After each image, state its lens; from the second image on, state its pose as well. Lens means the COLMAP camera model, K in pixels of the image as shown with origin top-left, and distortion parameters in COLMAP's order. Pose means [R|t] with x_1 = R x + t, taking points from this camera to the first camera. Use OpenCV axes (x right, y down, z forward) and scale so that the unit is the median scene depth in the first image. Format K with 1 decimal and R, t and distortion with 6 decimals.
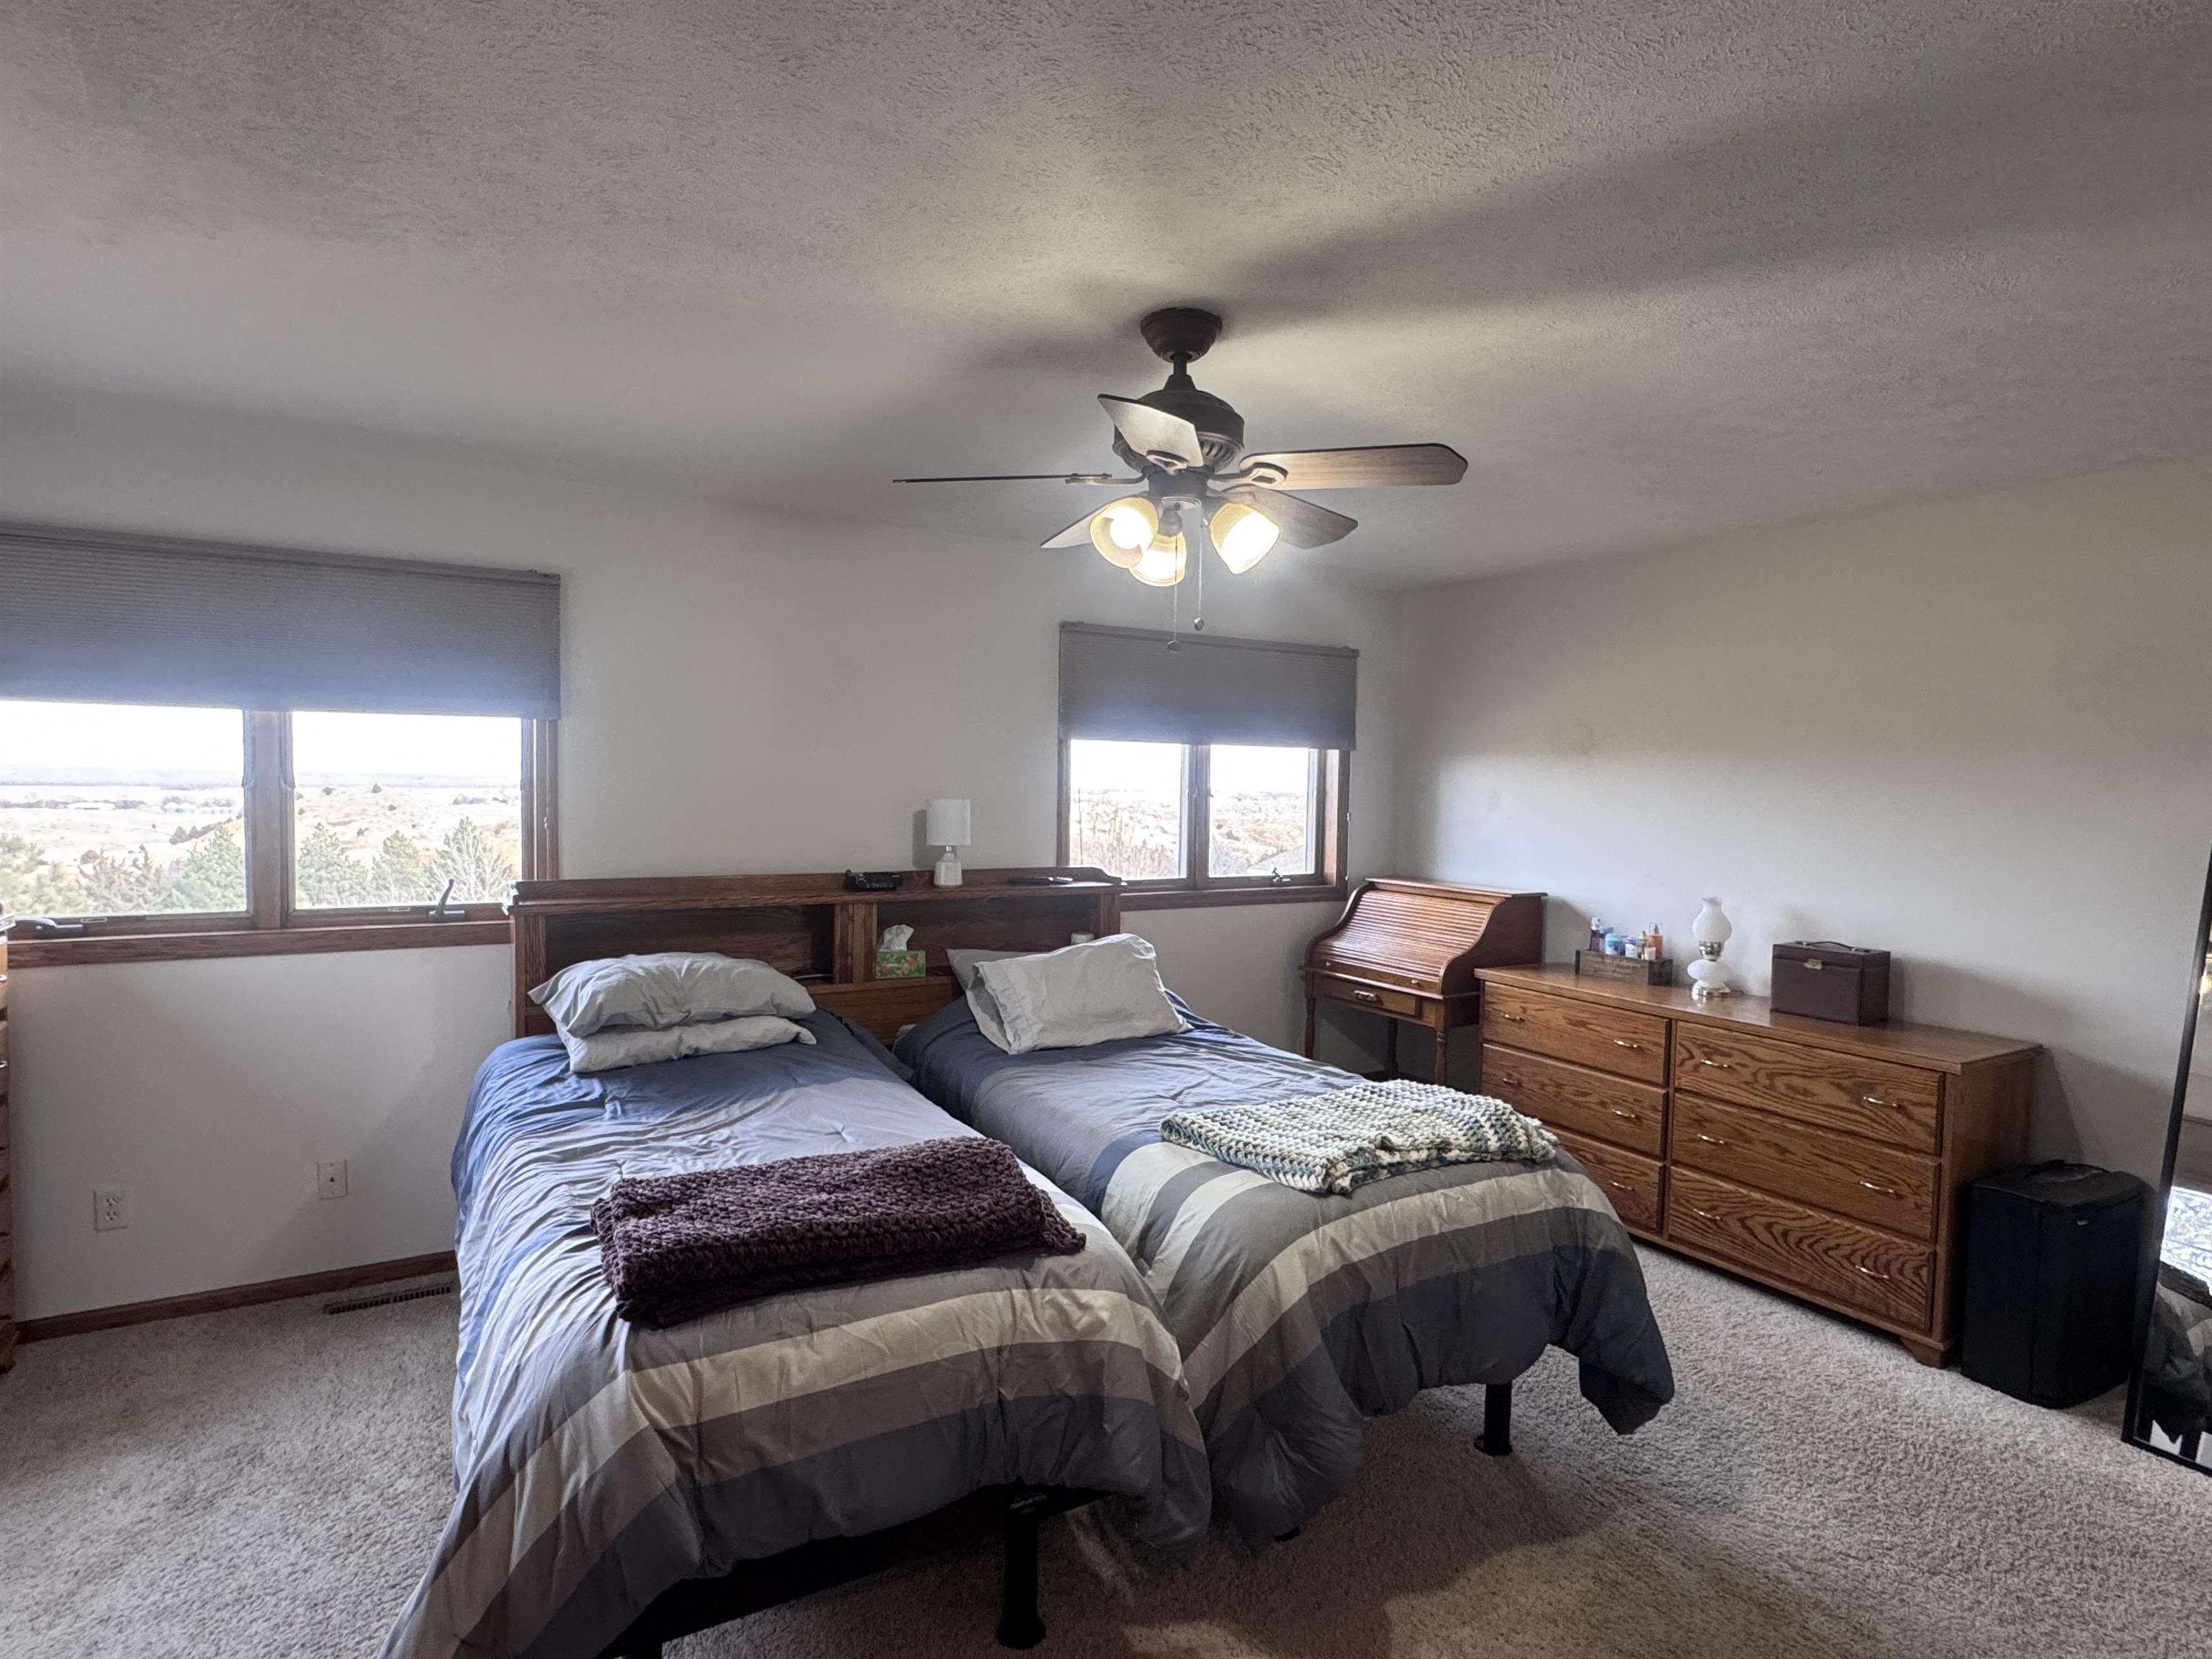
lens RADIAL K [[1164.0, 0, 1098.7], [0, 1164.0, 834.8], [0, 0, 1]] dist [-0.005188, 0.000280]
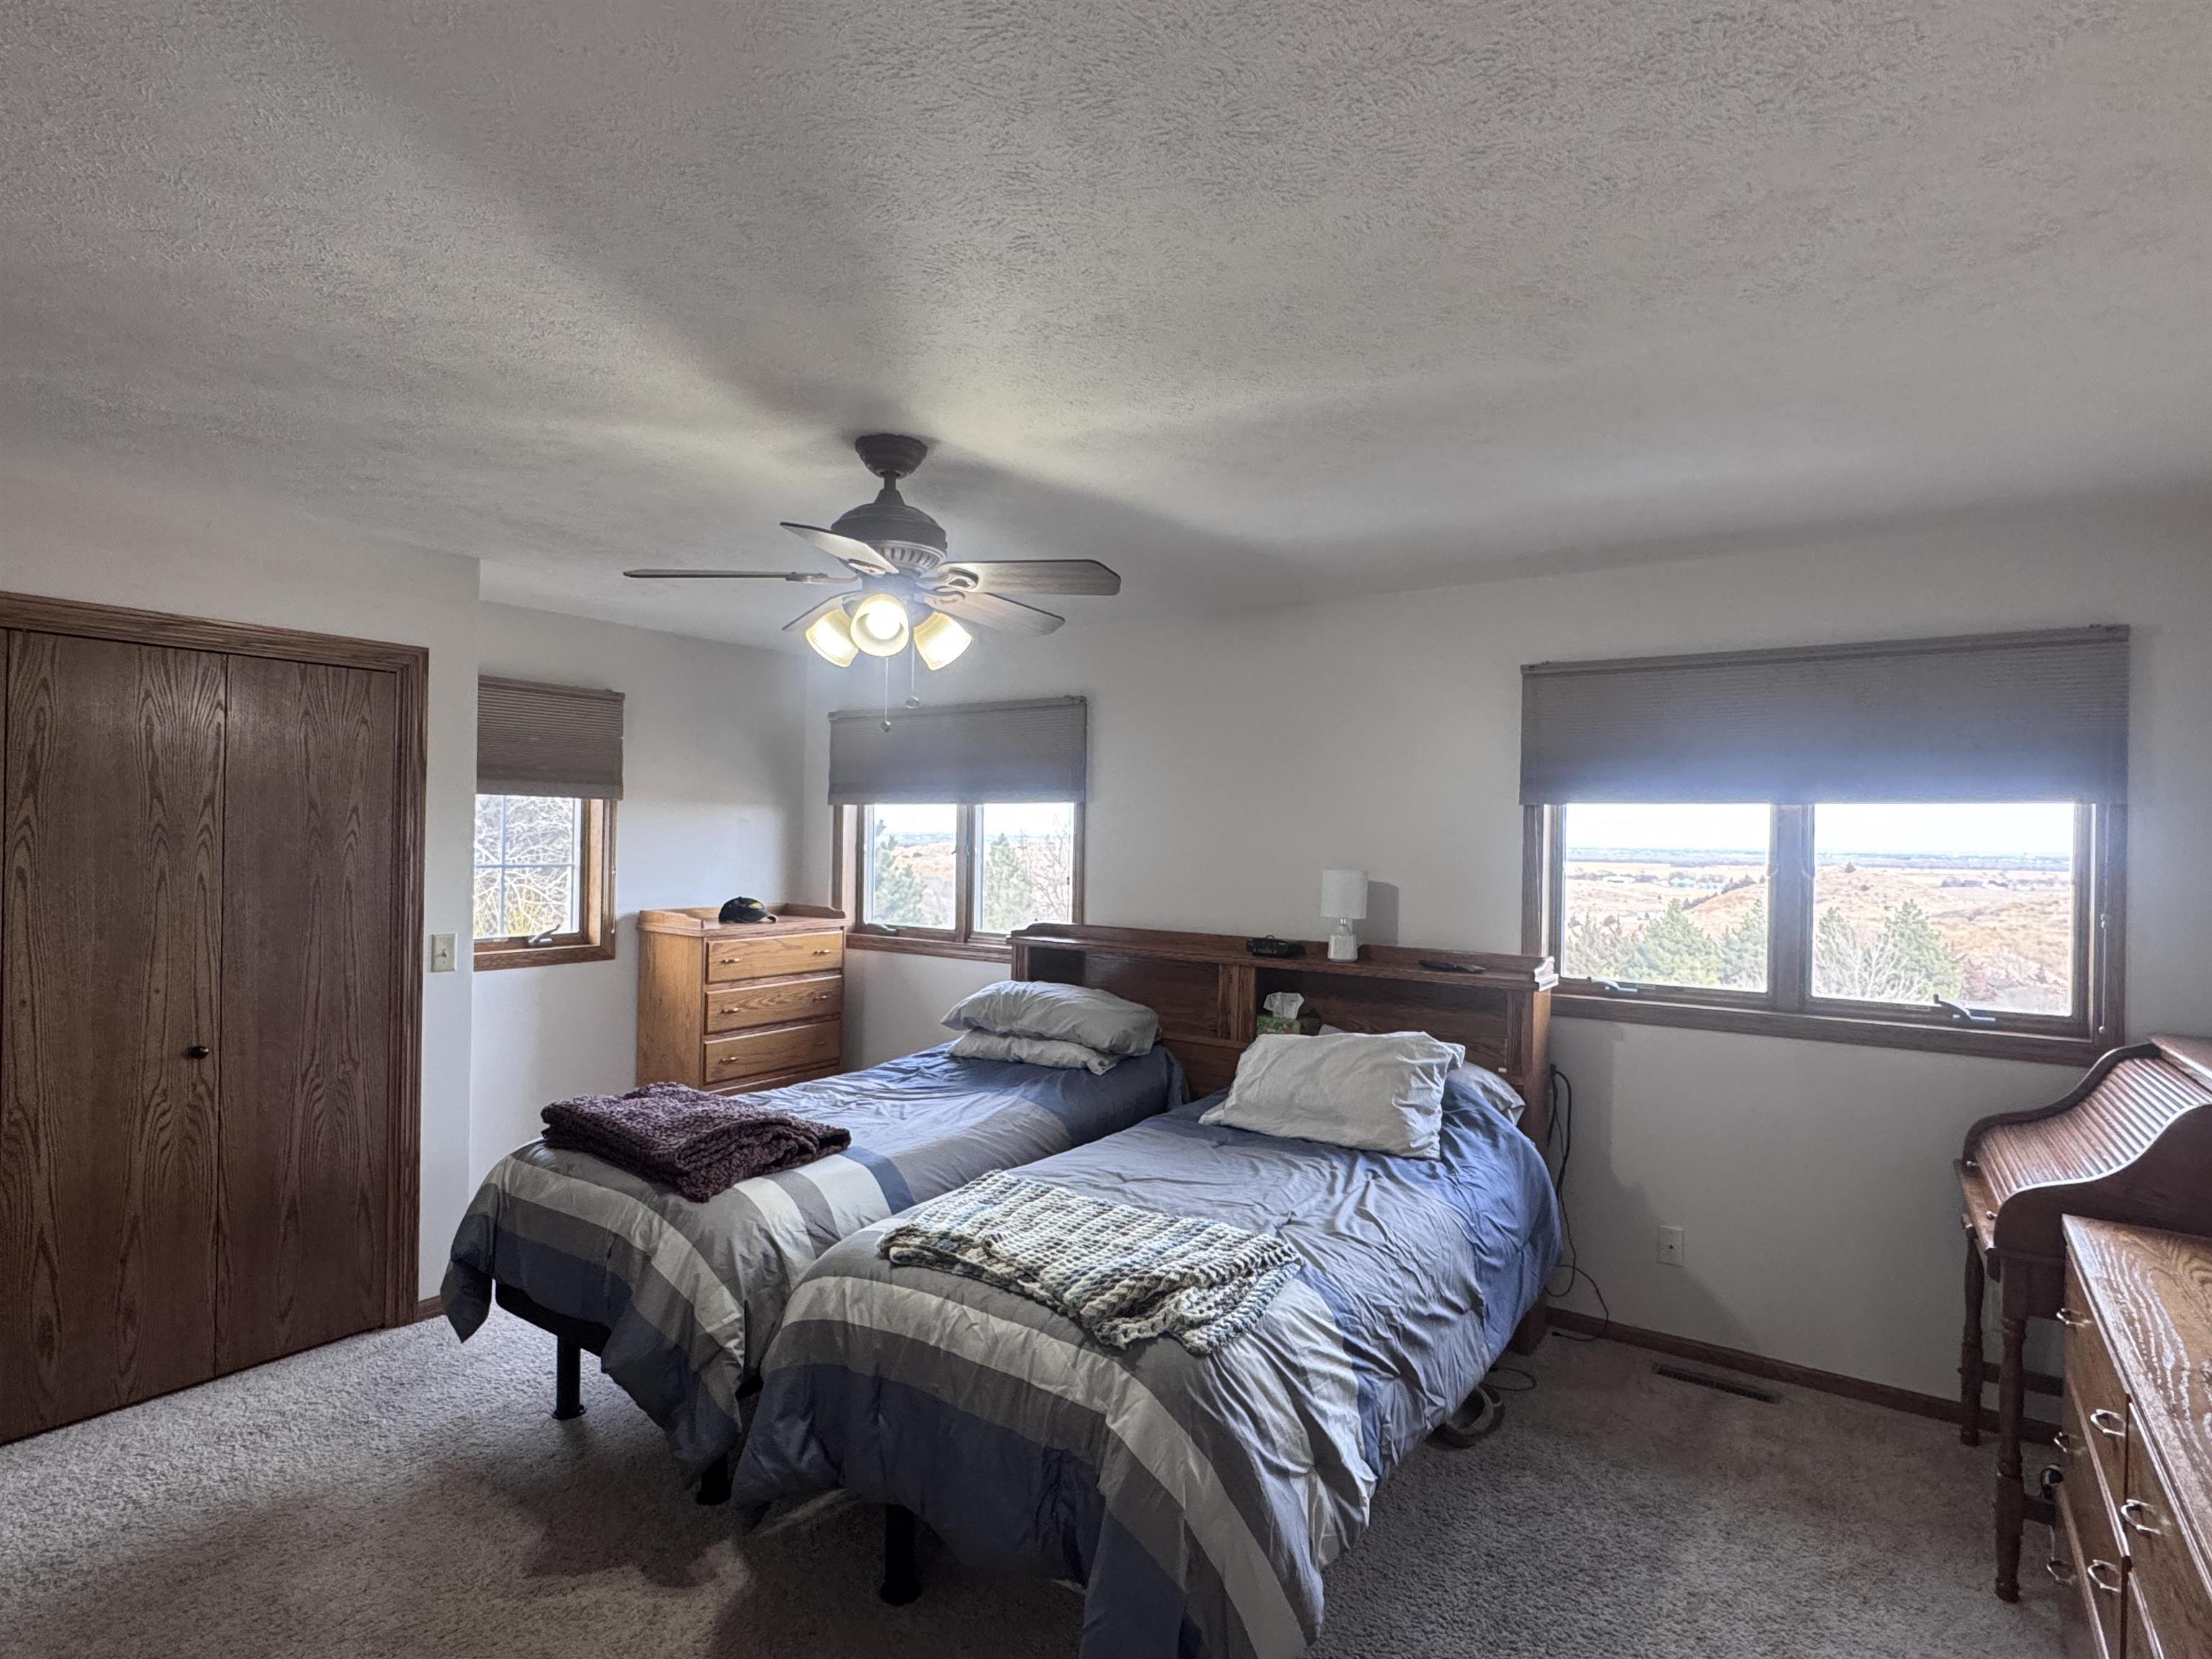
lens RADIAL K [[1164.0, 0, 1098.7], [0, 1164.0, 834.8], [0, 0, 1]] dist [-0.005188, 0.000280]
pose [[0.421430, -0.010042, -0.906805, 0.854117], [-0.051917, 0.998032, -0.035180, -0.019467], [0.905374, 0.061904, 0.420079, 0.522572]]
